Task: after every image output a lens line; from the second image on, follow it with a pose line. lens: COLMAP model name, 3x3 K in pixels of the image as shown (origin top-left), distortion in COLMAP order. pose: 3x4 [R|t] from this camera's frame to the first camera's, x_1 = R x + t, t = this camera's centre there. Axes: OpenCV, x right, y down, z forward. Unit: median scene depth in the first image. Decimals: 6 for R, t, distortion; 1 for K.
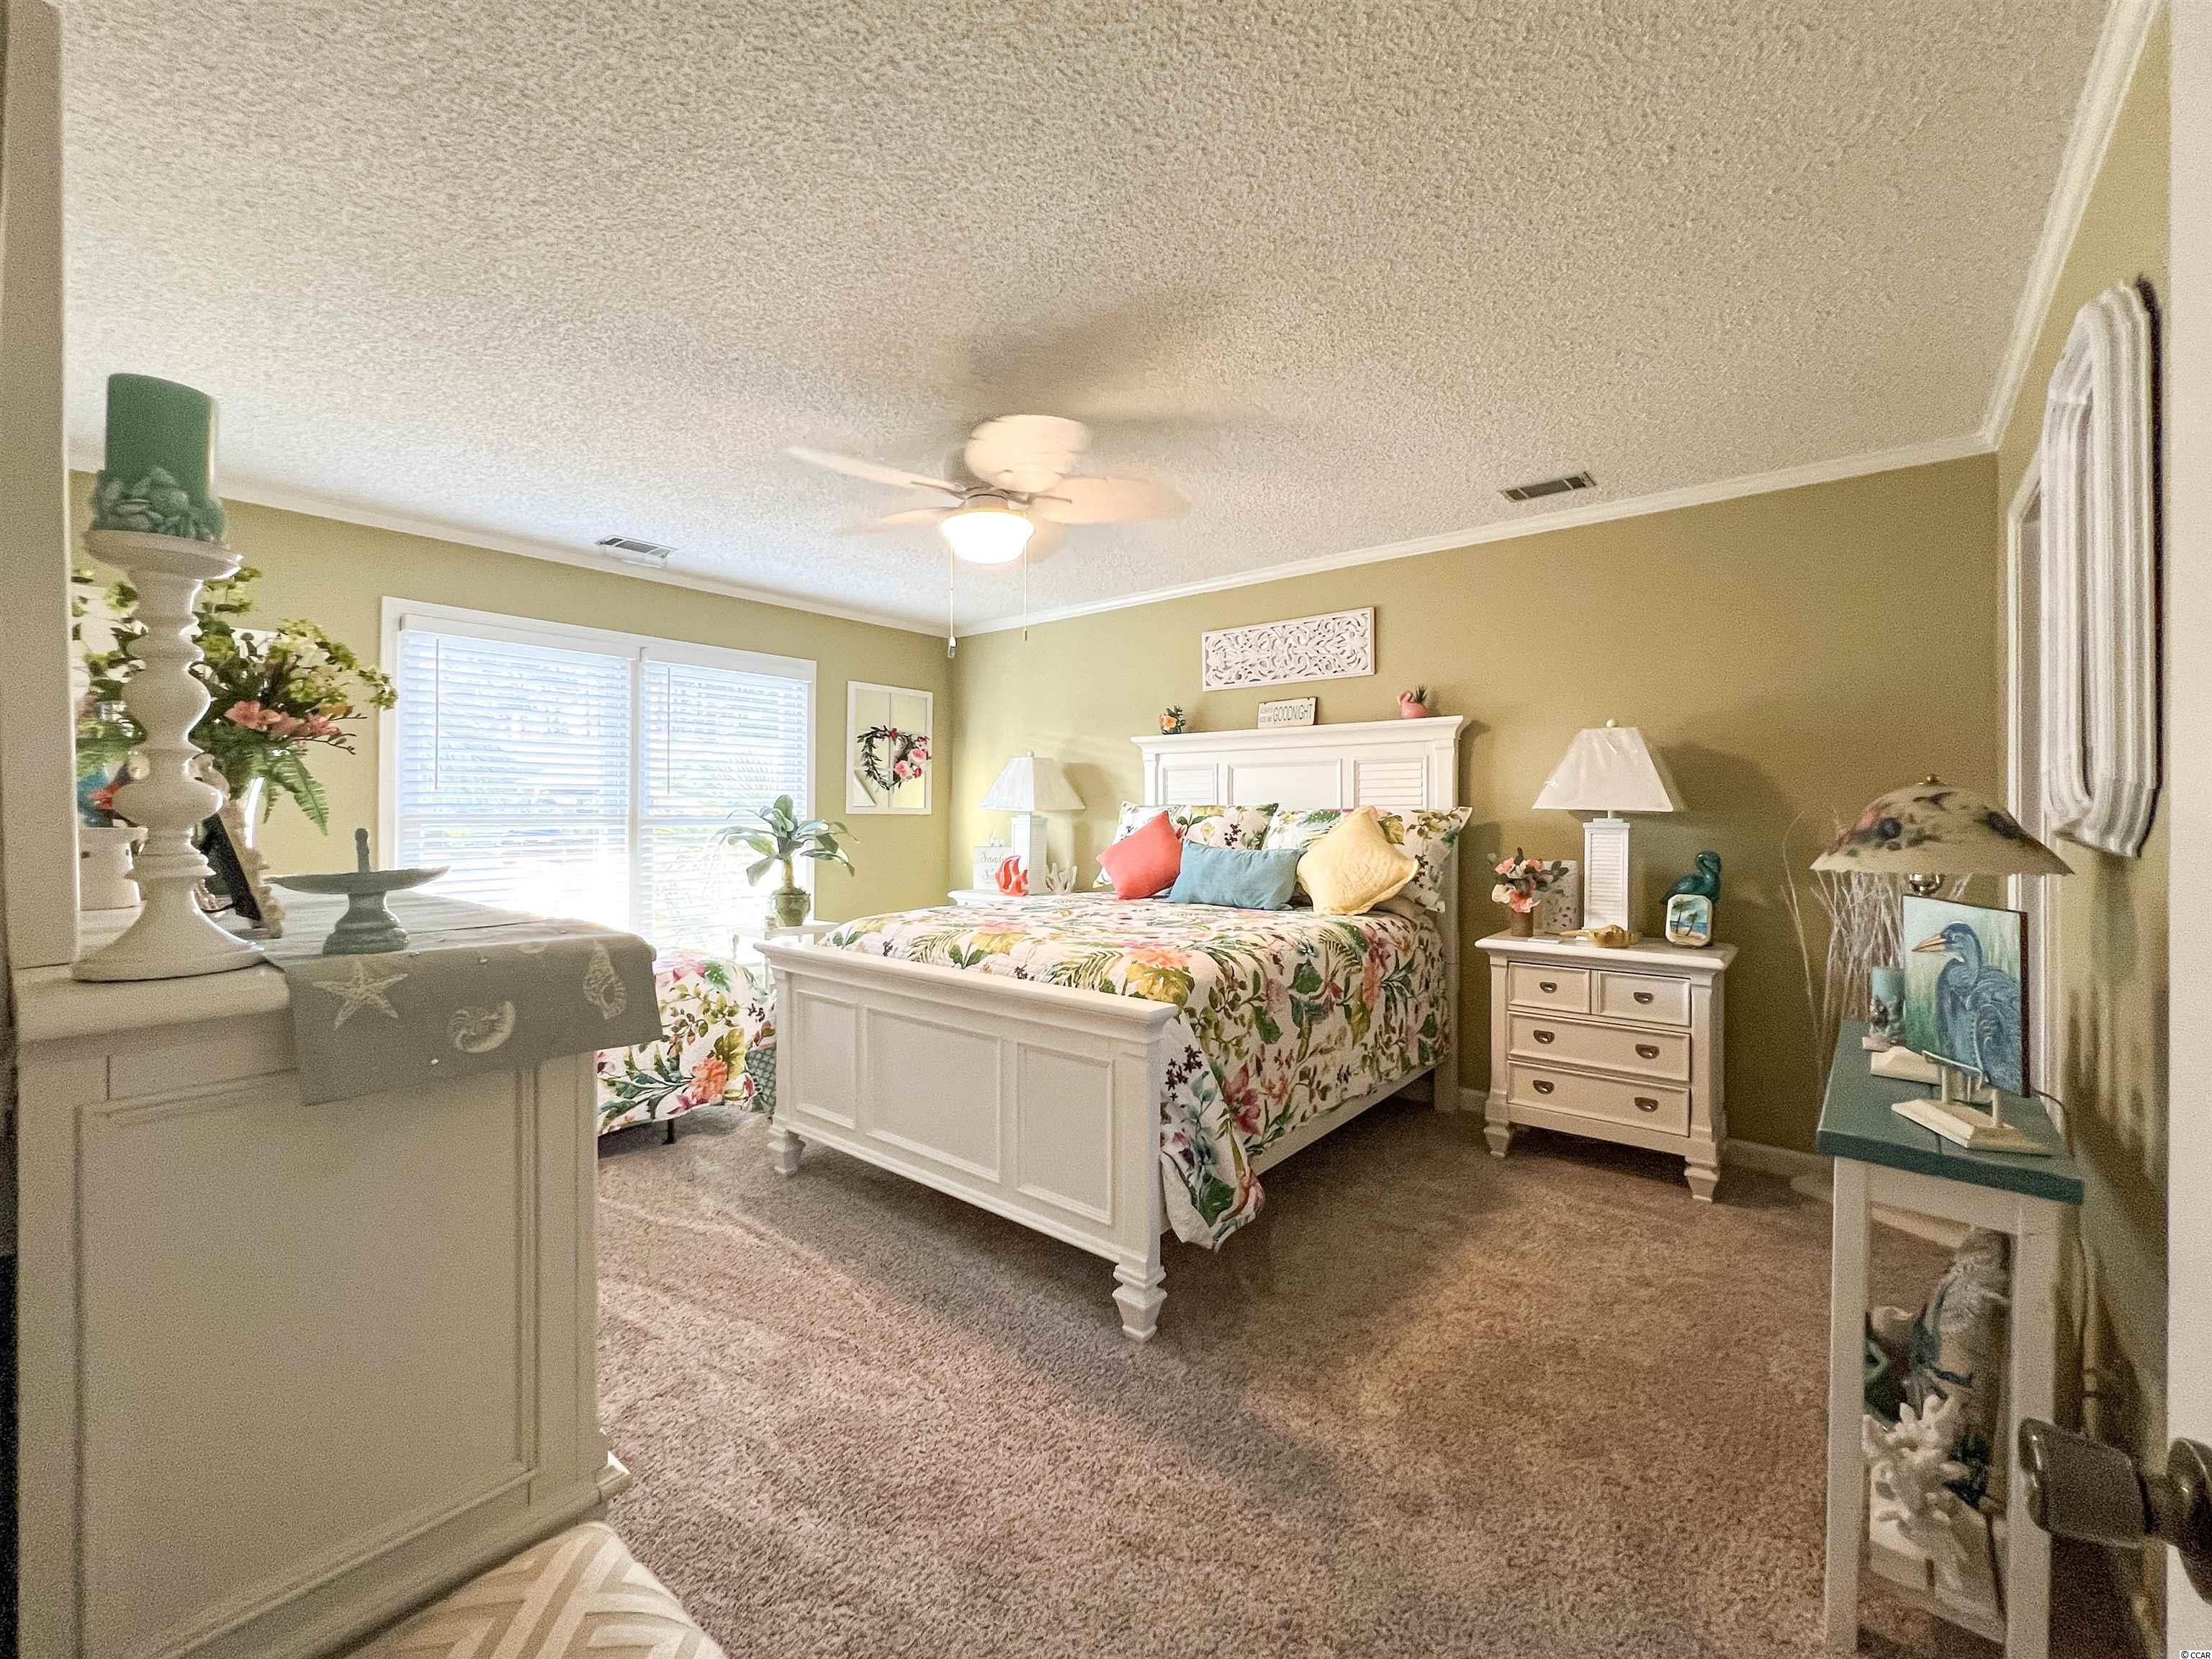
lens RADIAL K [[896.7, 0, 1106.0], [0, 896.7, 829.5], [0, 0, 1]] dist [0.002968, 0.000031]
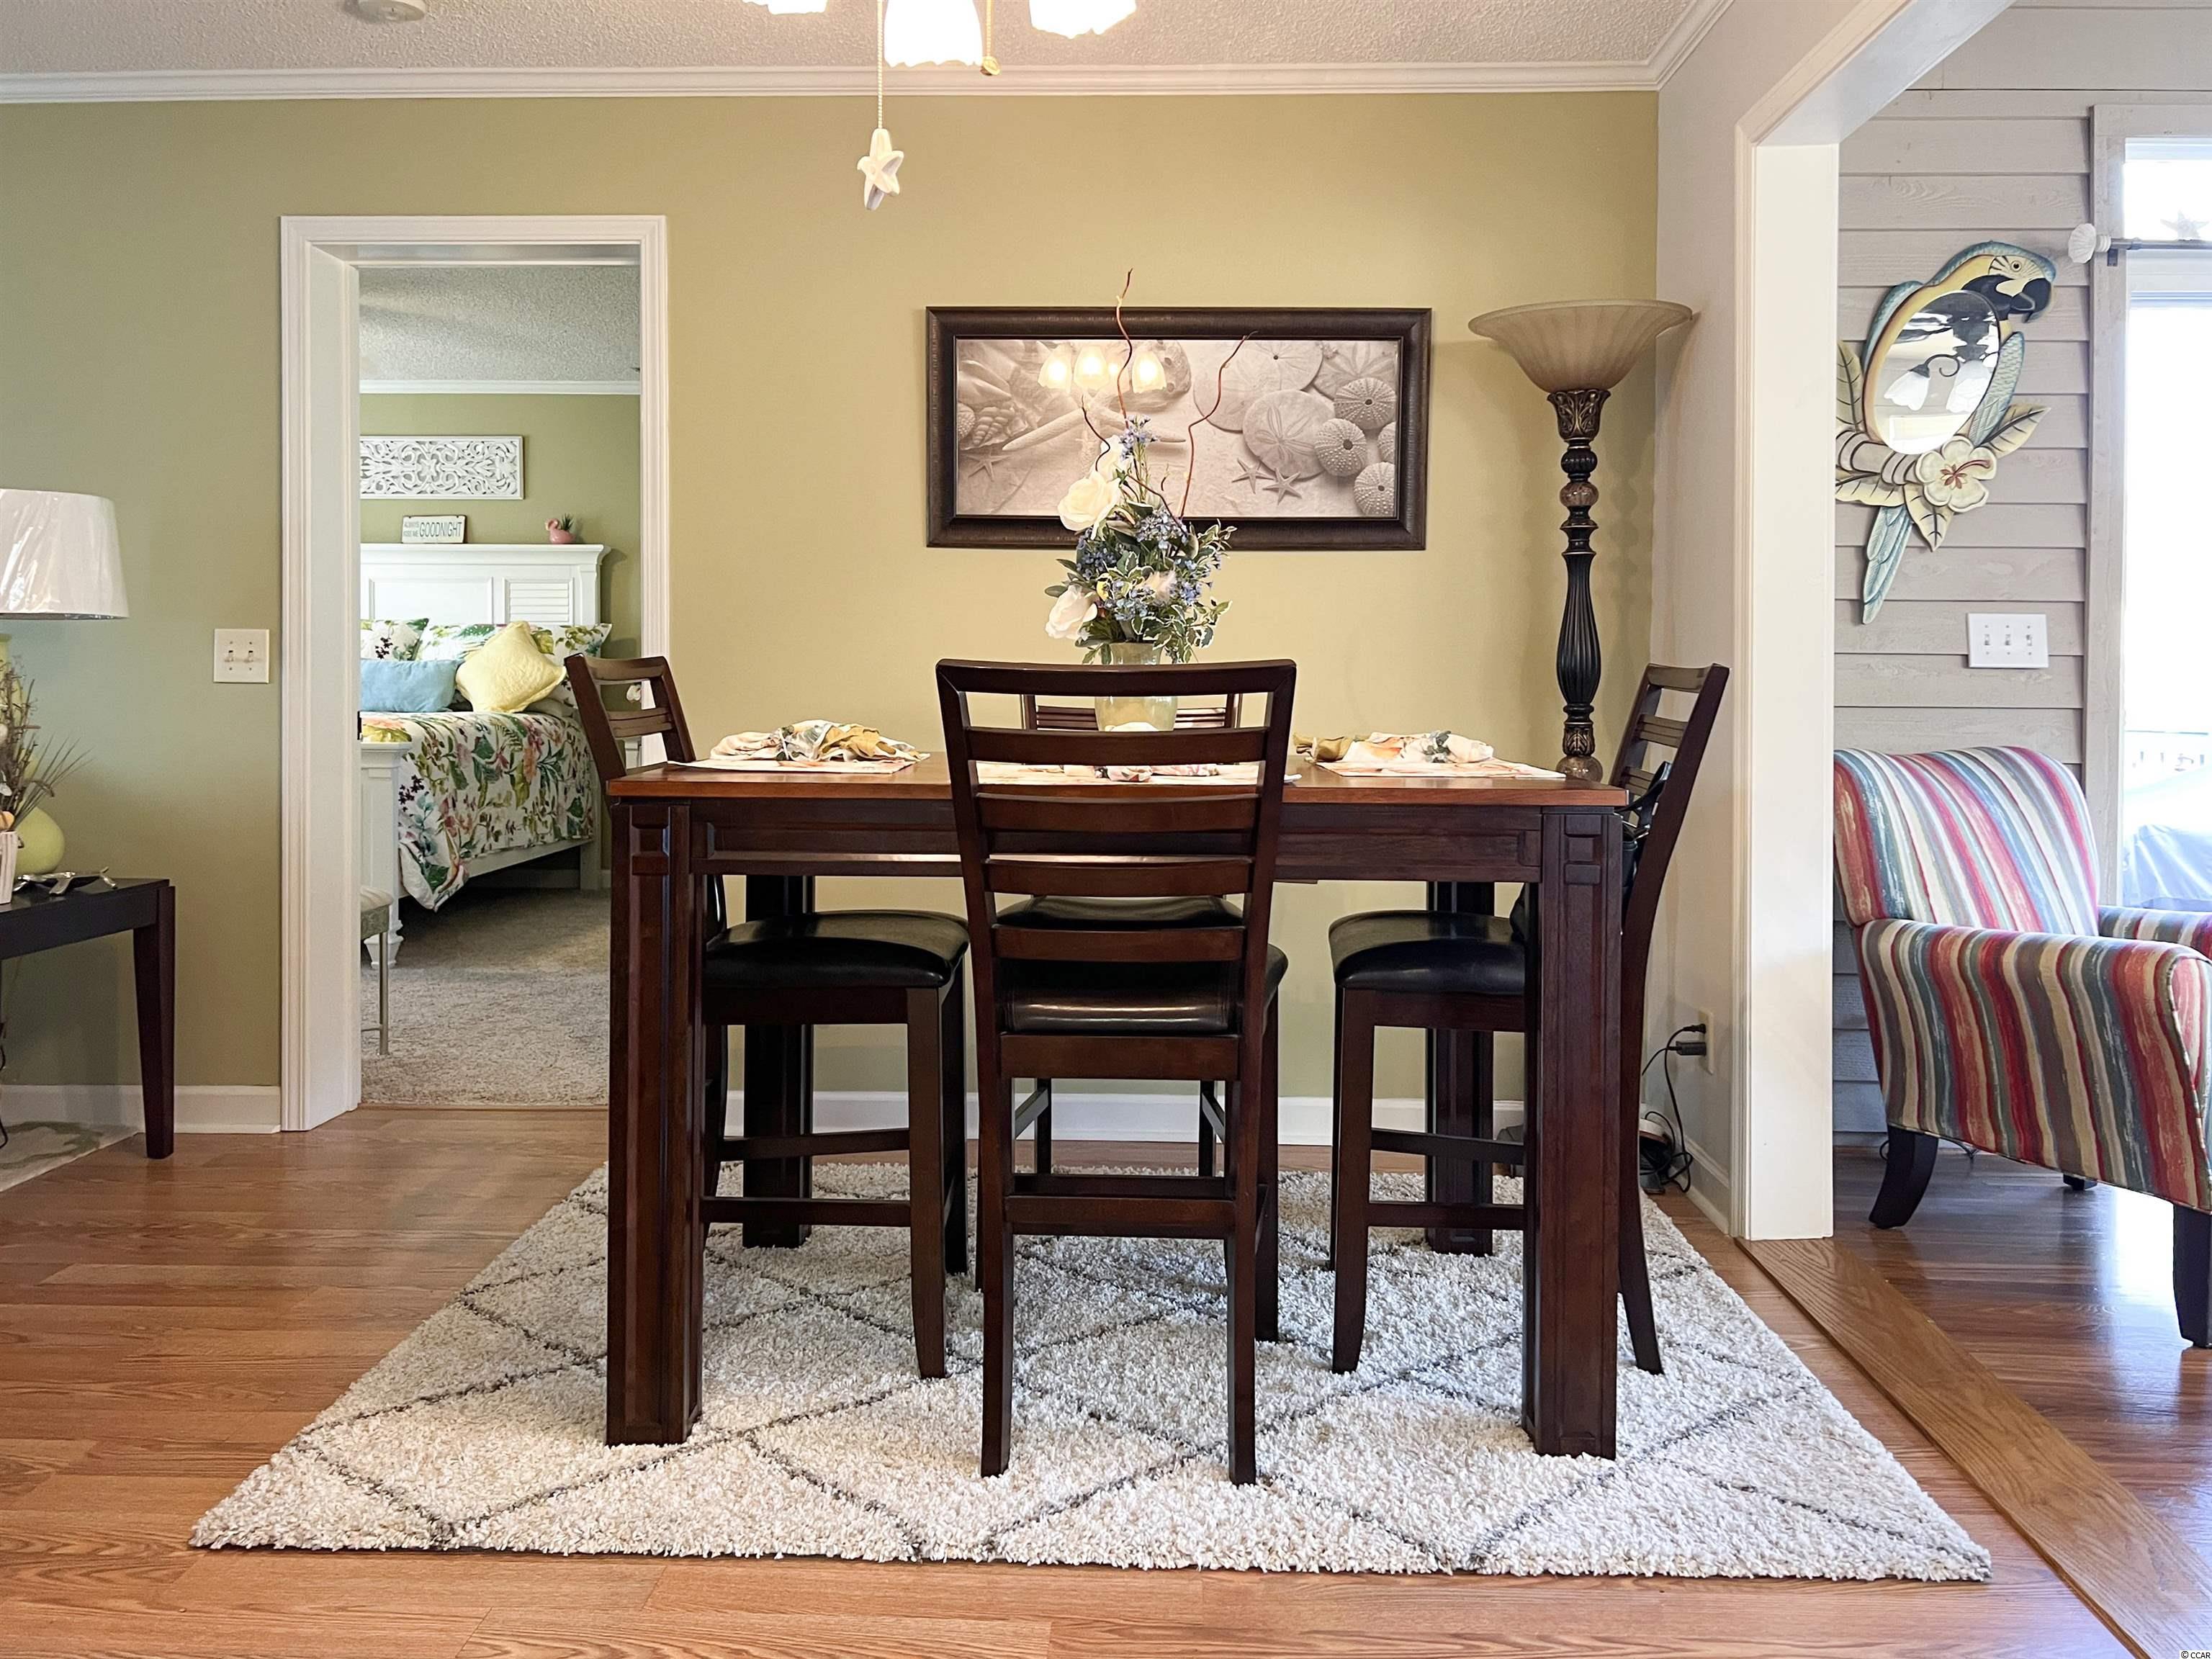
lens RADIAL K [[1690.8, 0, 1103.7], [0, 1690.8, 693.4], [0, 0, 1]] dist [0.032629, -0.000924]
pose [[0.796996, -0.005407, 0.603961, -0.444868], [0.005115, 0.999984, 0.002202, 0.068687], [-0.603963, 0.001334, 0.797011, -1.229058]]
